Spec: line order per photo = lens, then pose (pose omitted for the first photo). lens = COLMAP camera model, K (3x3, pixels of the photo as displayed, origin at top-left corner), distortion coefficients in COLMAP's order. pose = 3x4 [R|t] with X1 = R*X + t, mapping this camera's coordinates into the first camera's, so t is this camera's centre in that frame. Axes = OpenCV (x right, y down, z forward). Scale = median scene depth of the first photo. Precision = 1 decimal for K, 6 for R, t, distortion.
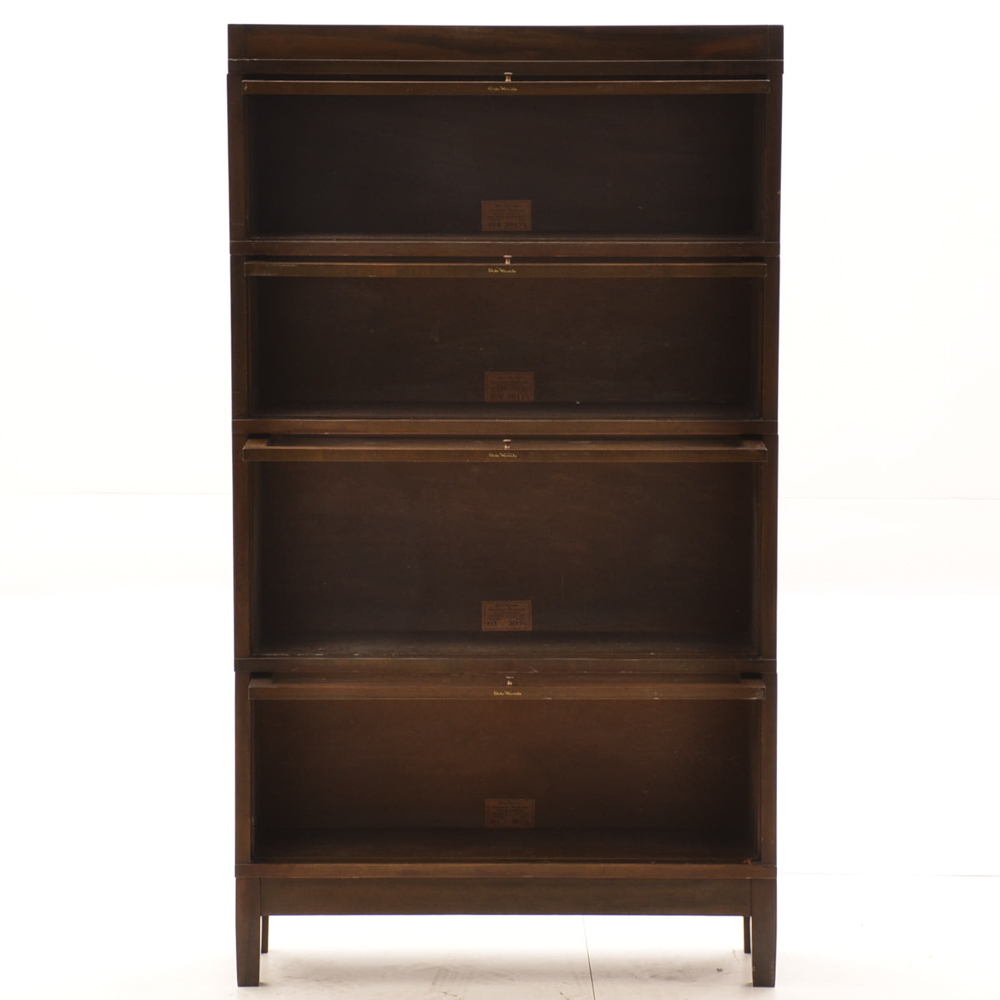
lens RADIAL K [[4363.3, 0, 500.0], [0, 4363.3, 500.0], [0, 0, 1]] dist [-1.462654, 8.728781]
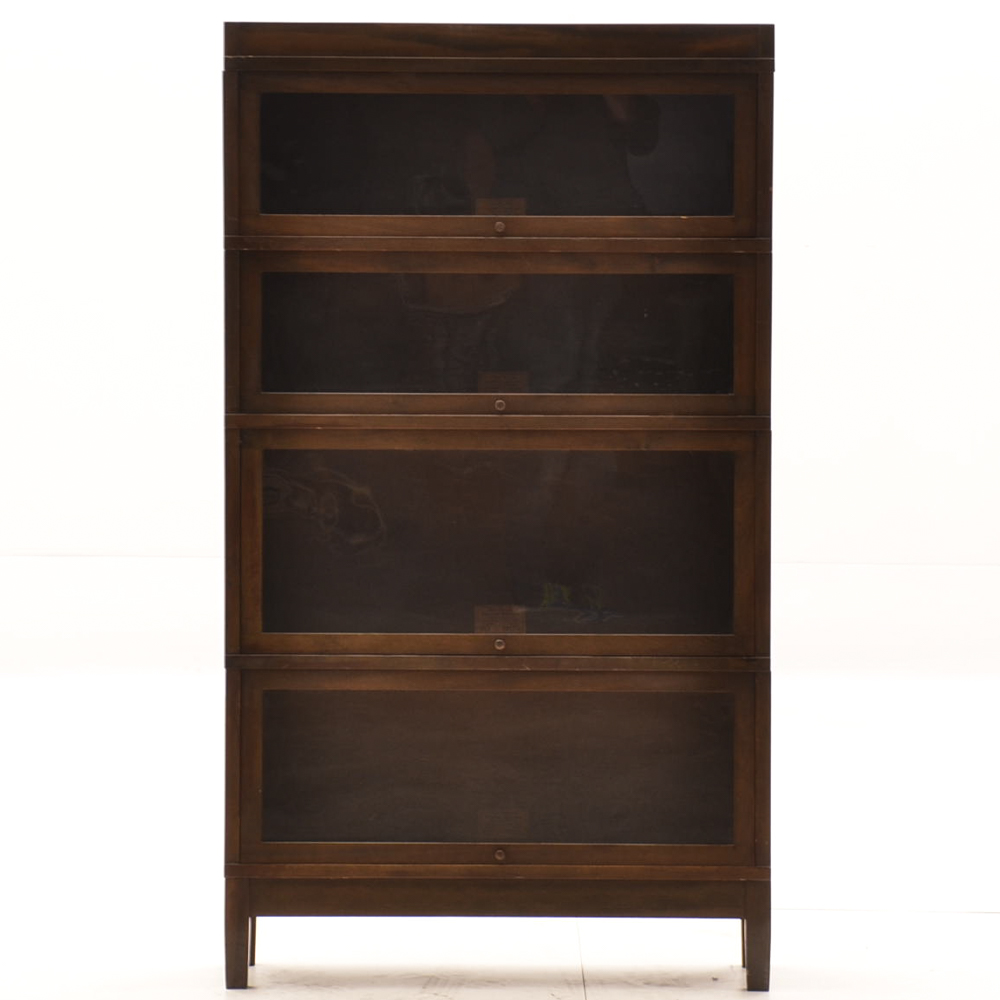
lens RADIAL K [[6234.4, 0, 501.3], [0, 6234.4, 555.3], [0, 0, 1]] dist [-2.503496, -6.505983]
pose [[0.999988, 0.003371, -0.003441, 0.006887], [-0.003450, 0.999729, -0.023005, 0.046074], [0.003362, 0.023017, 0.999729, -0.421360]]
